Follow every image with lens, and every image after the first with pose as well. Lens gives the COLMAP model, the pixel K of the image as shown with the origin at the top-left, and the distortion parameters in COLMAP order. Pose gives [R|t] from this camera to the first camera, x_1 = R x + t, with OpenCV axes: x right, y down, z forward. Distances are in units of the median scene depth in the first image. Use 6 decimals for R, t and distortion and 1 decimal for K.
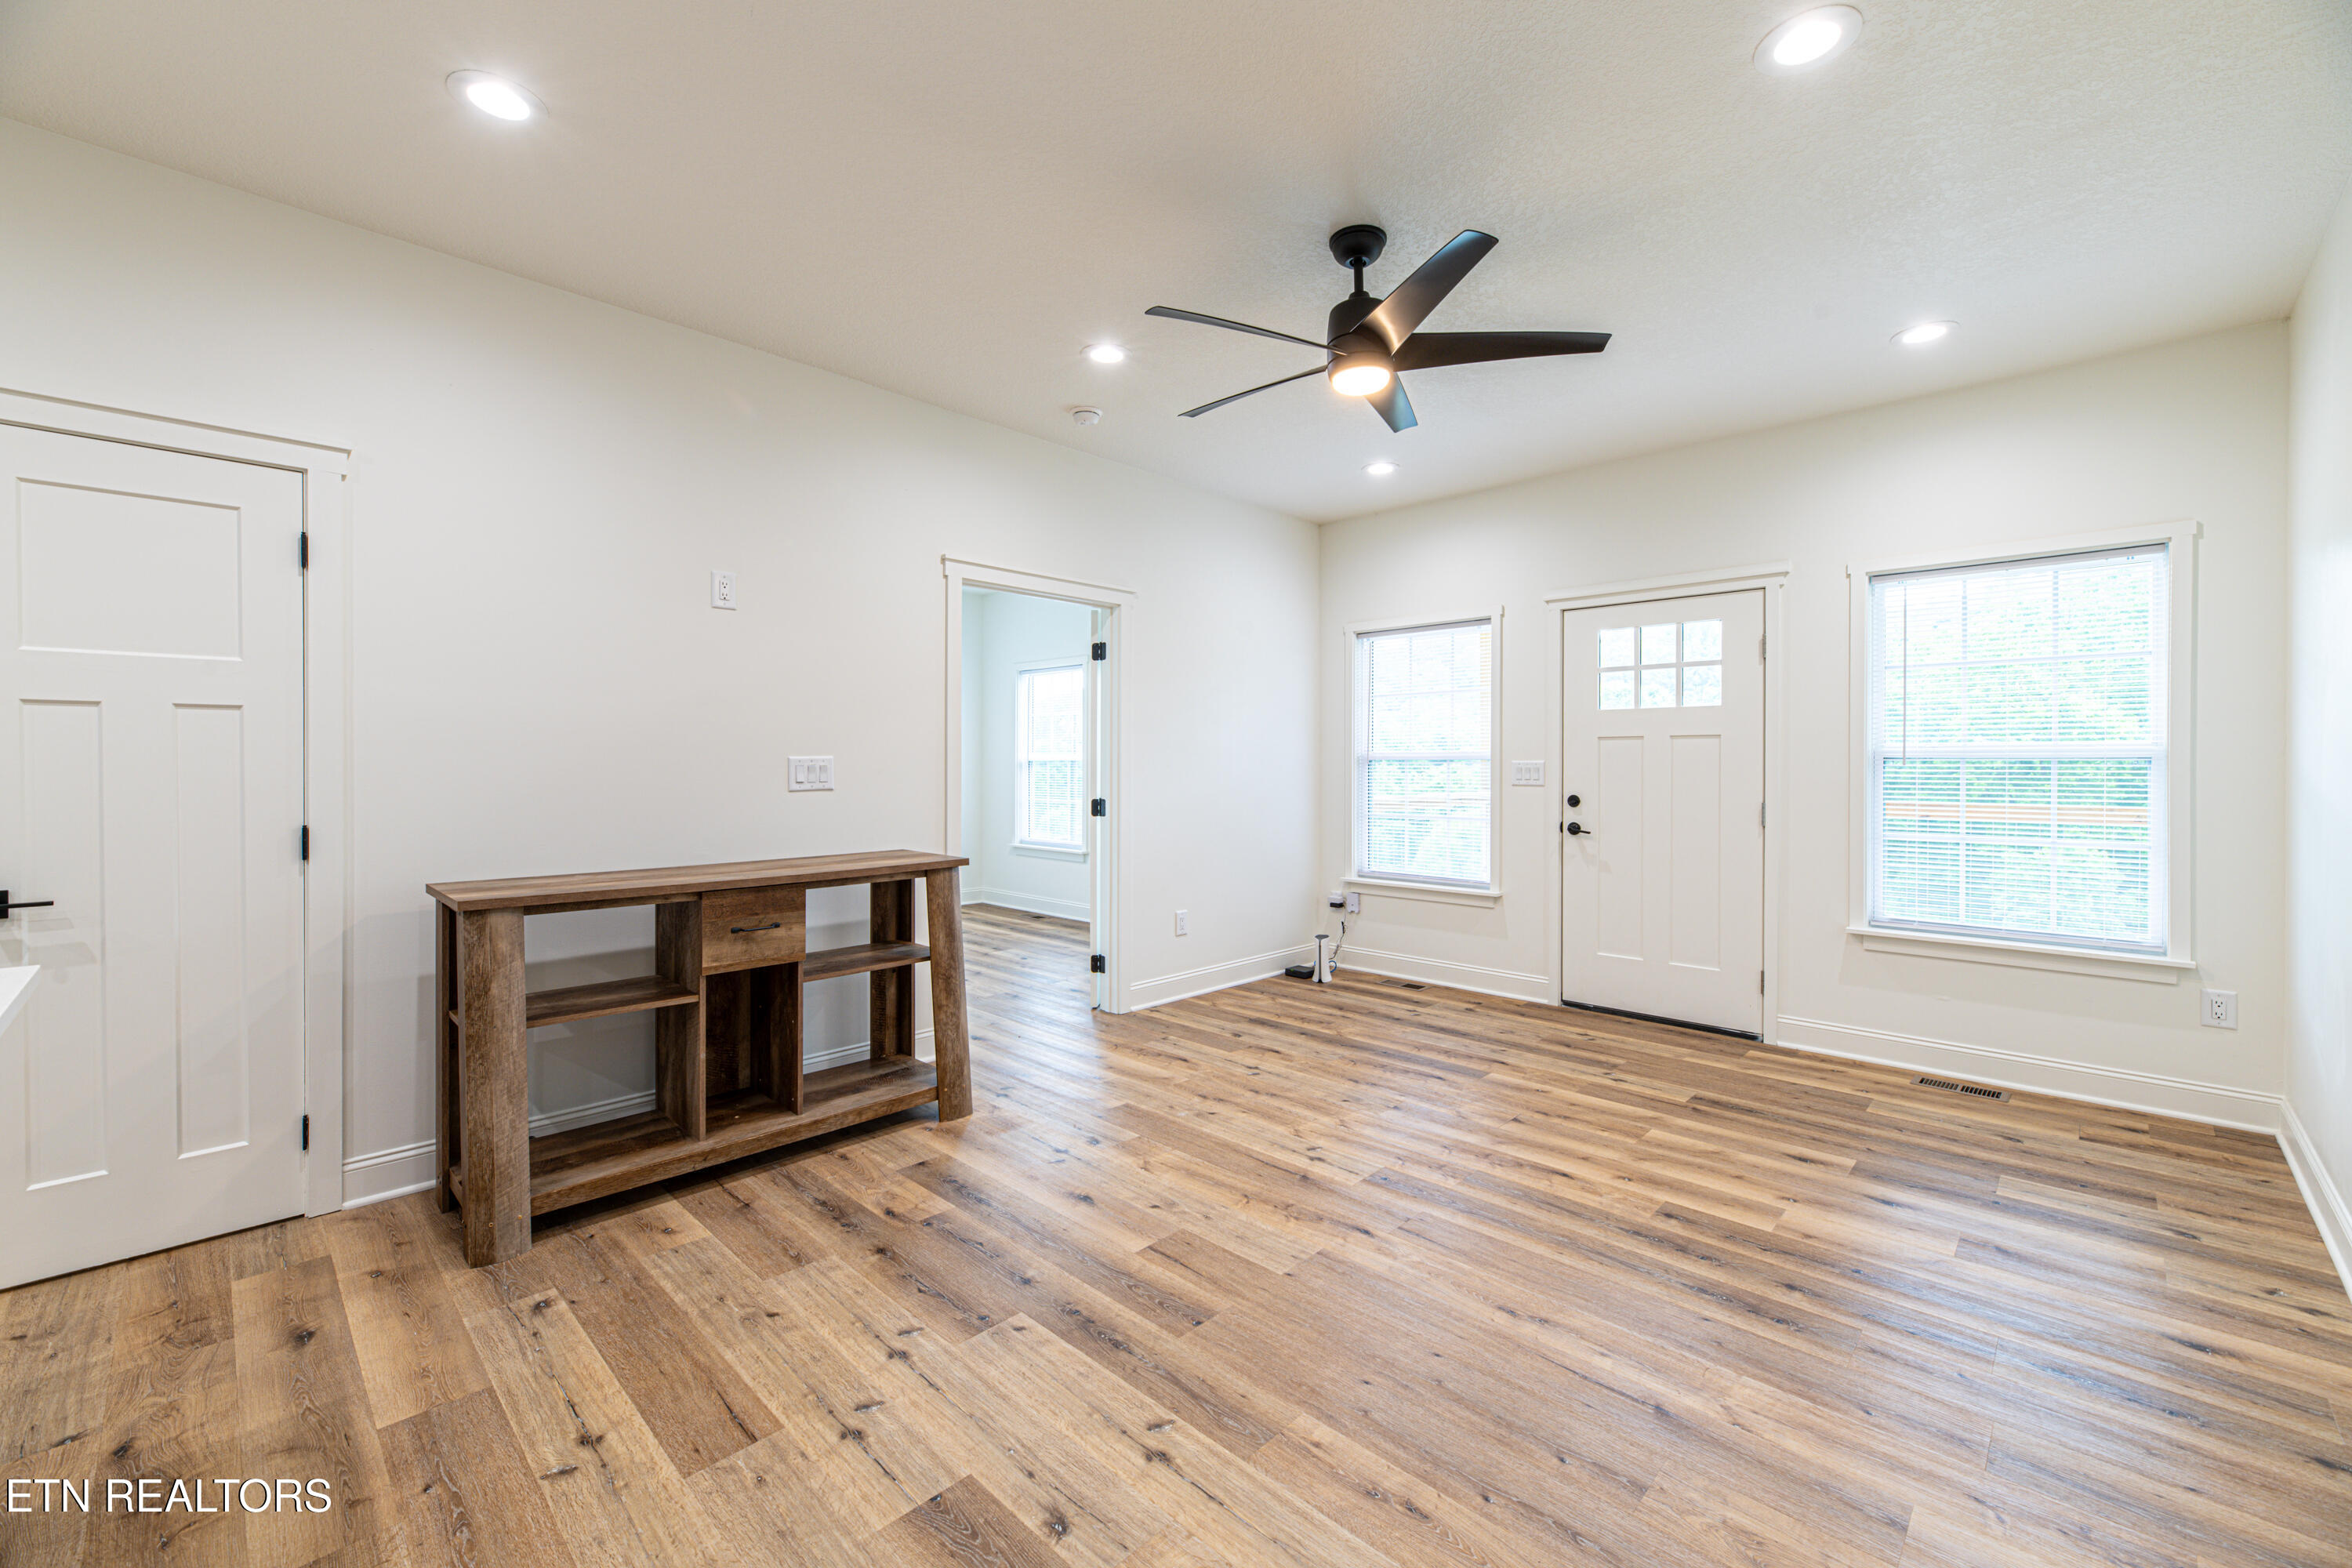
lens RADIAL K [[962.4, 0, 1181.9], [0, 962.4, 770.1], [0, 0, 1]] dist [-0.003241, -0.000036]
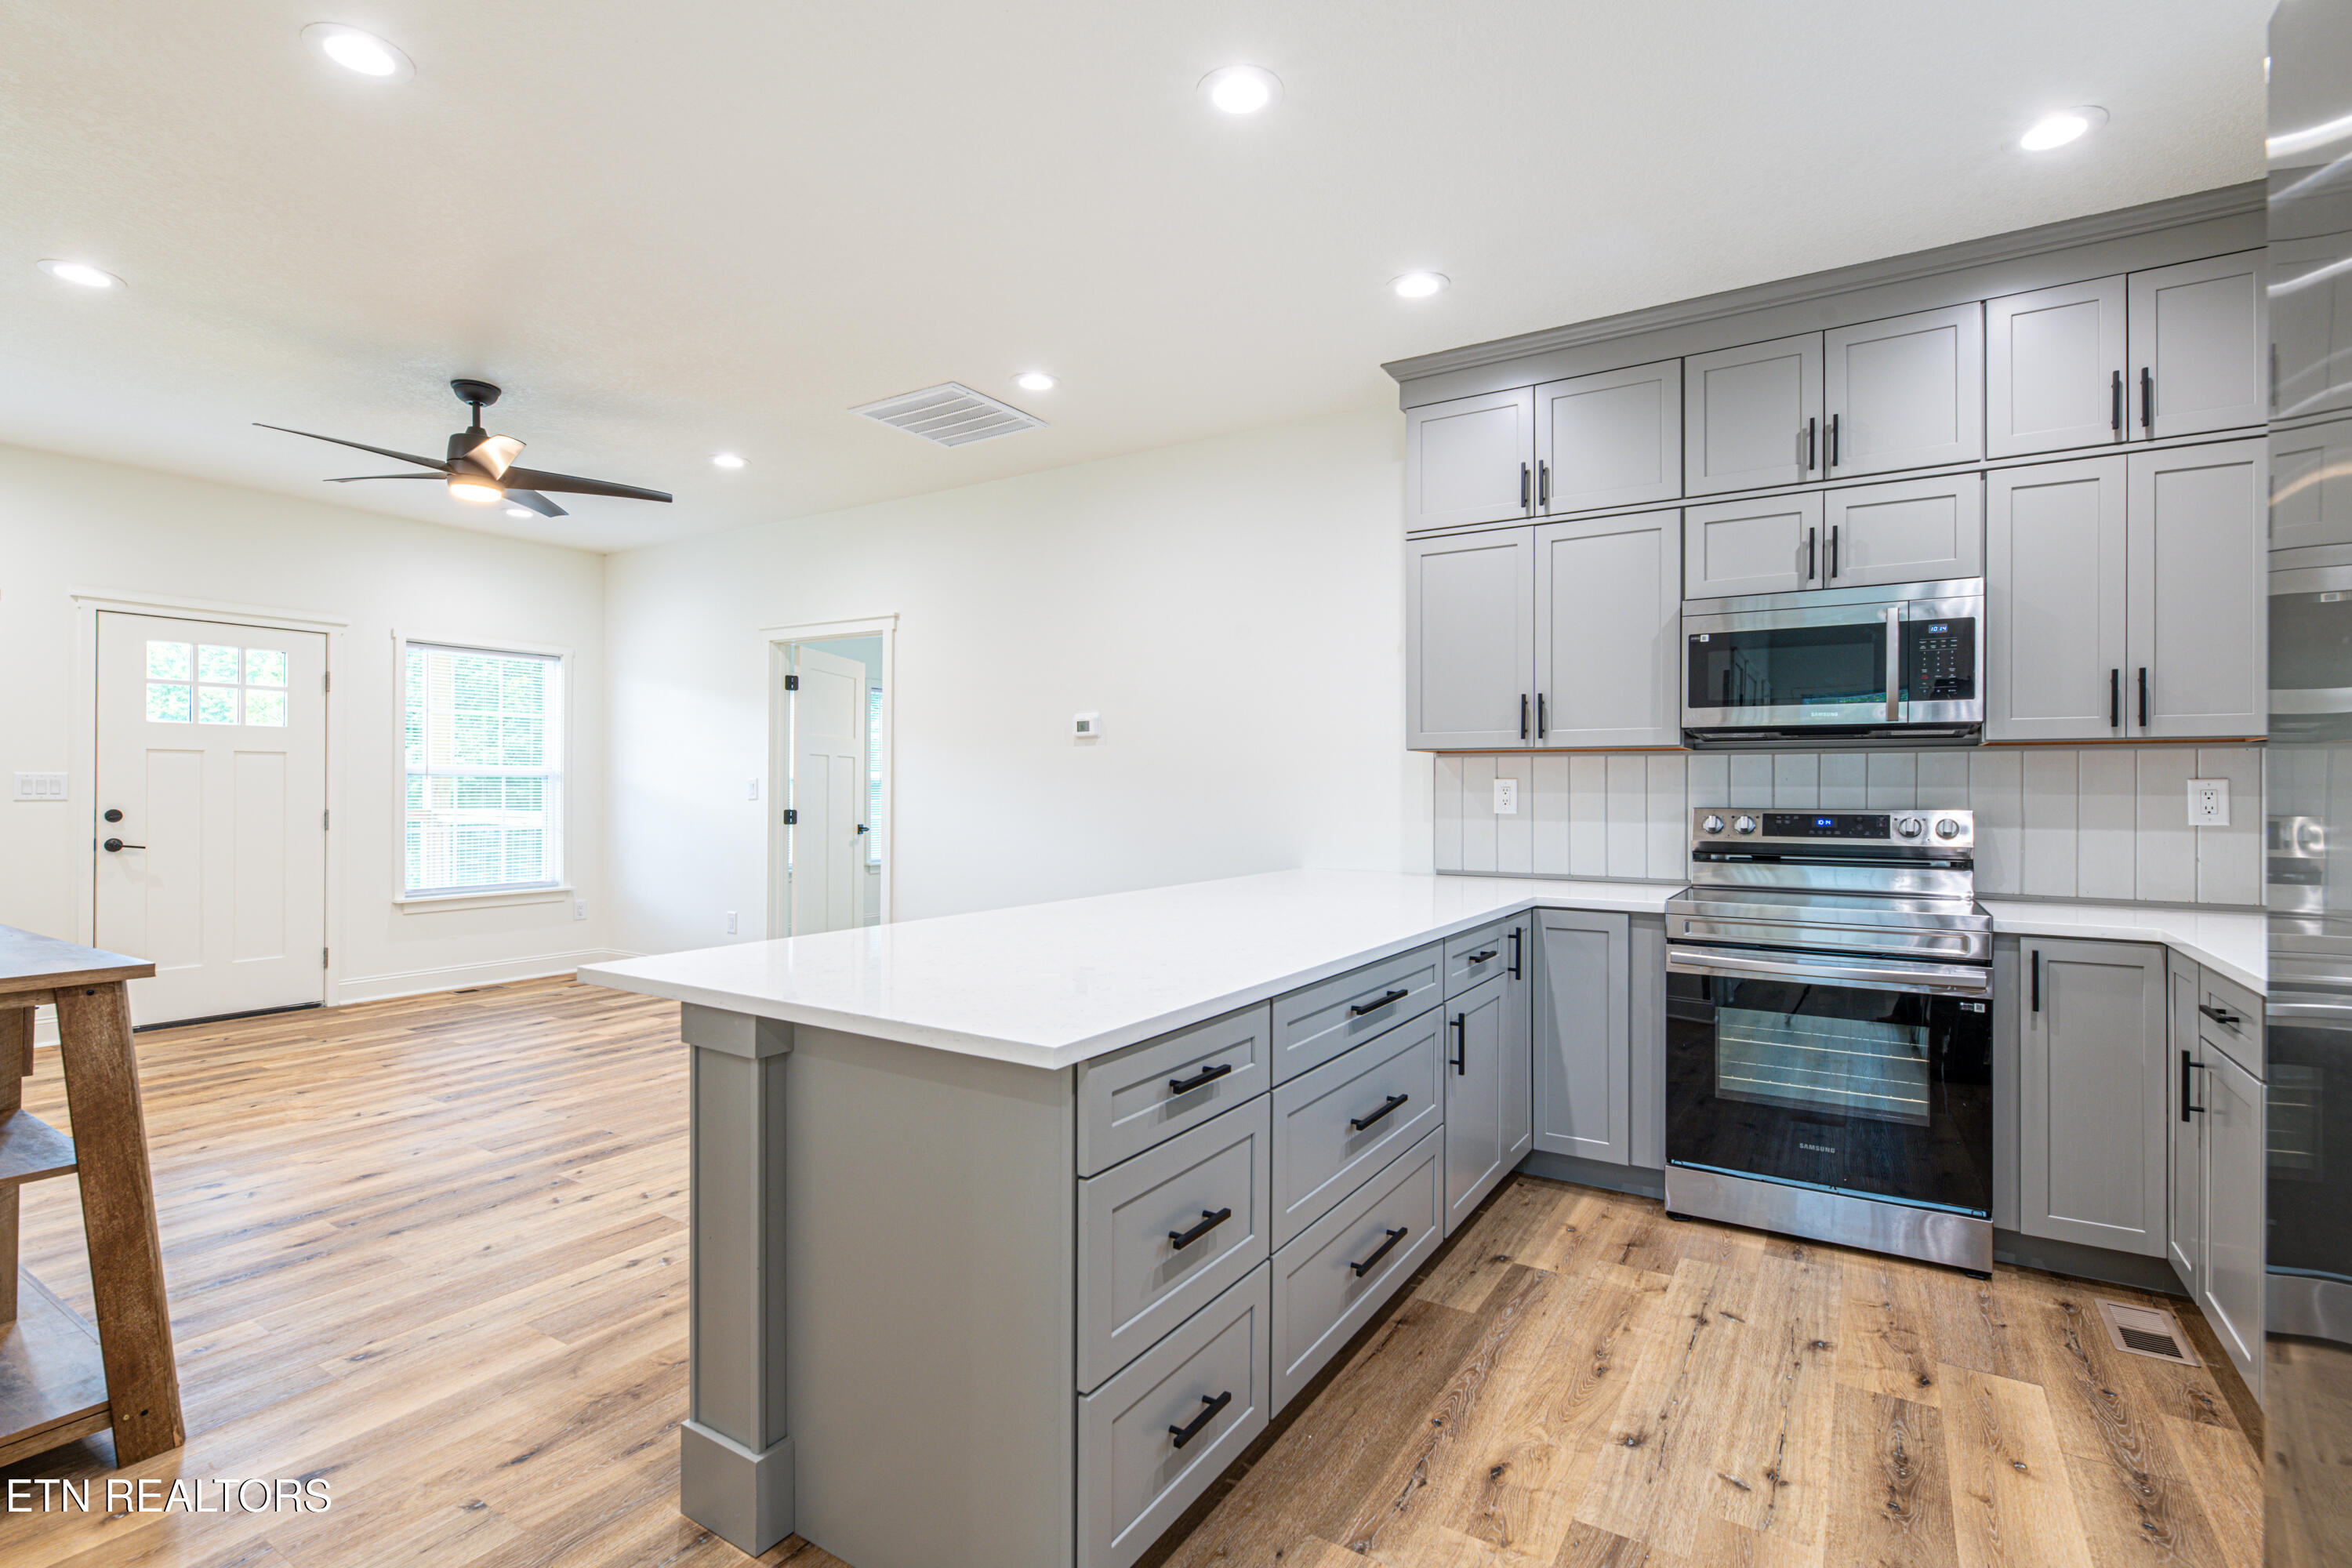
lens RADIAL K [[1095.5, 0, 1176.0], [0, 1095.5, 784.0], [0, 0, 1]] dist [-0.000507, -0.000180]
pose [[-0.204206, -0.002633, 0.978924, -1.219393], [0.000567, 0.999996, 0.002807, -0.002049], [-0.978928, 0.001128, -0.204204, 0.287432]]
